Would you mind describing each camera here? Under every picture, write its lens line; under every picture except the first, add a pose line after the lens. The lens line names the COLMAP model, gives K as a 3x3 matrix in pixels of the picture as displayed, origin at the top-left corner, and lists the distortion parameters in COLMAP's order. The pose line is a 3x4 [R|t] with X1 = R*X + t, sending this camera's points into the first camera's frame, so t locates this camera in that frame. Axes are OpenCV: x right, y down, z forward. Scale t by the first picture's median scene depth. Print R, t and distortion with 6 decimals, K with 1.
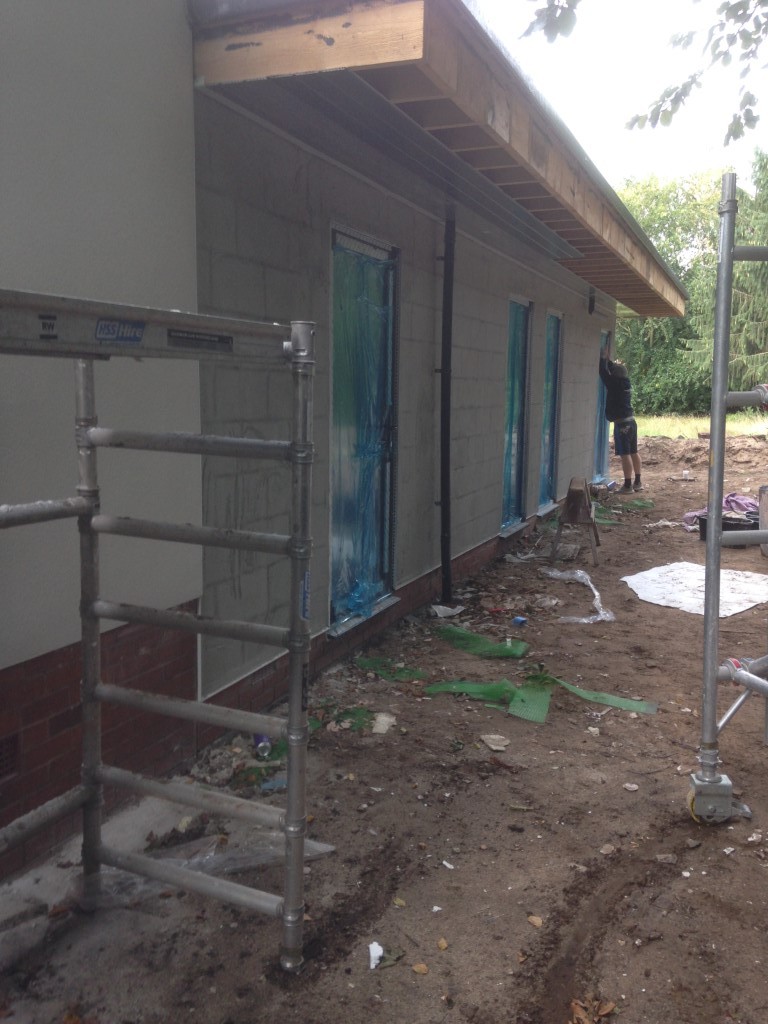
lens RADIAL K [[921.5, 0, 384.8], [0, 921.5, 514.4], [0, 0, 1]] dist [0.195417, -0.294665]
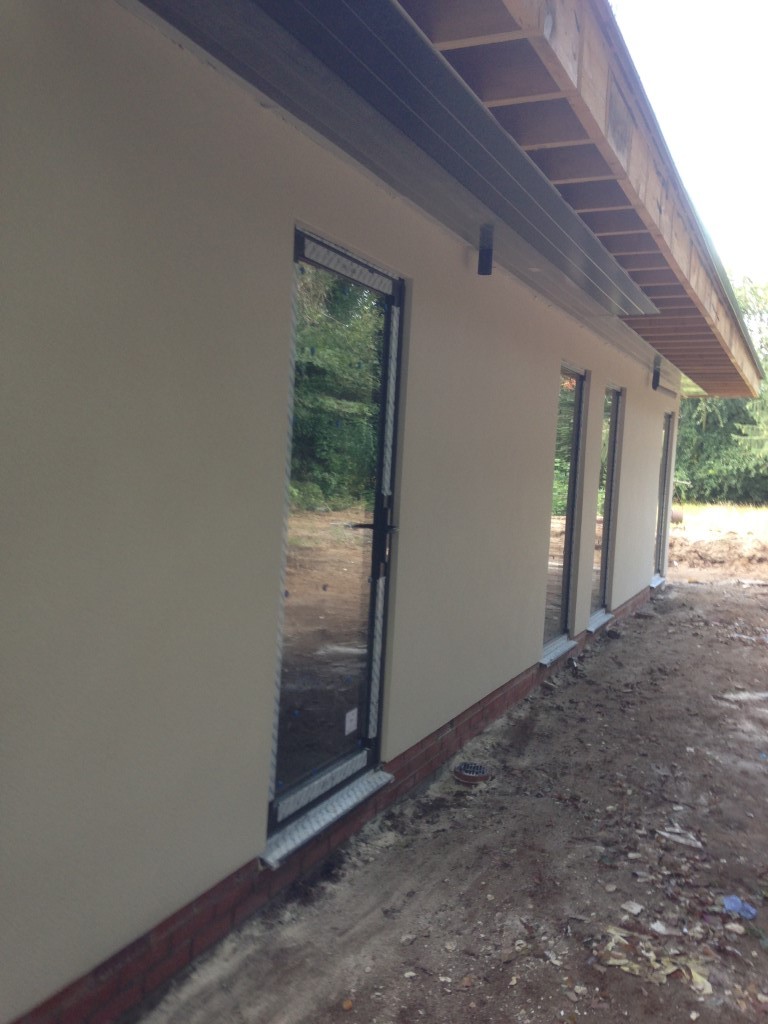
lens RADIAL K [[921.5, 0, 384.8], [0, 921.5, 514.4], [0, 0, 1]] dist [0.195417, -0.294665]
pose [[0.998200, 0.042004, -0.042797, 0.018857], [-0.045176, 0.996079, -0.076066, -0.027821], [0.039434, 0.077863, 0.996184, 0.168342]]
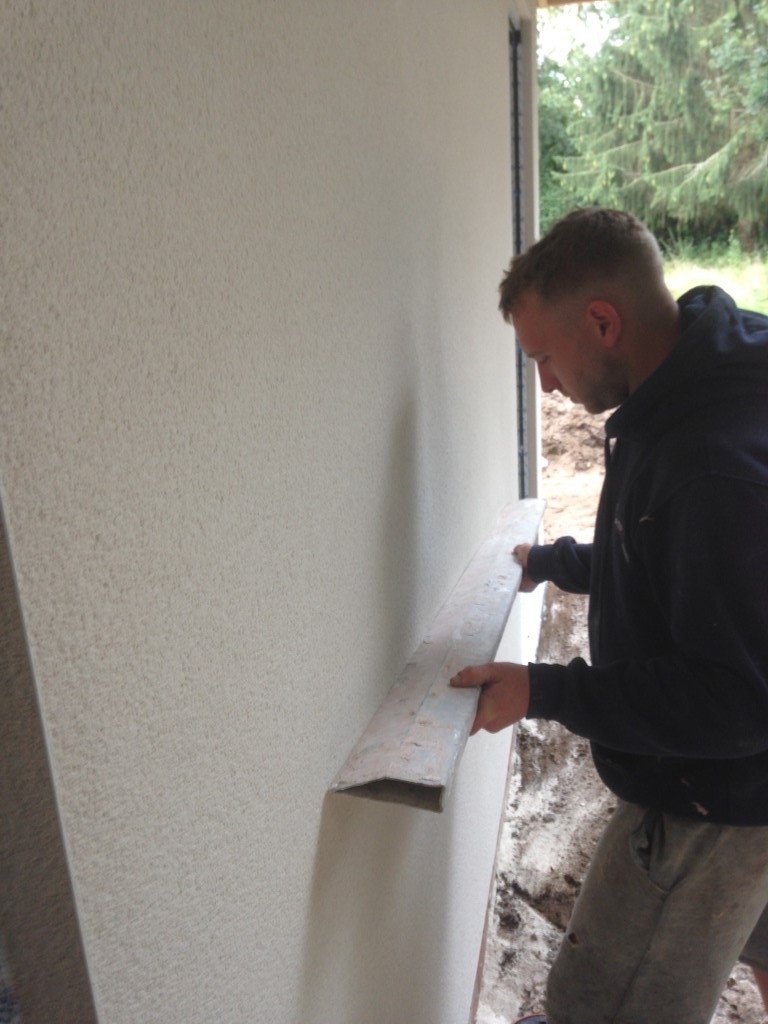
lens RADIAL K [[921.5, 0, 384.8], [0, 921.5, 514.4], [0, 0, 1]] dist [0.195417, -0.294665]
pose [[0.983453, -0.121424, 0.134447, 0.200162], [0.100171, 0.982837, 0.154909, -0.154296], [-0.150950, -0.138878, 0.978738, 0.981630]]
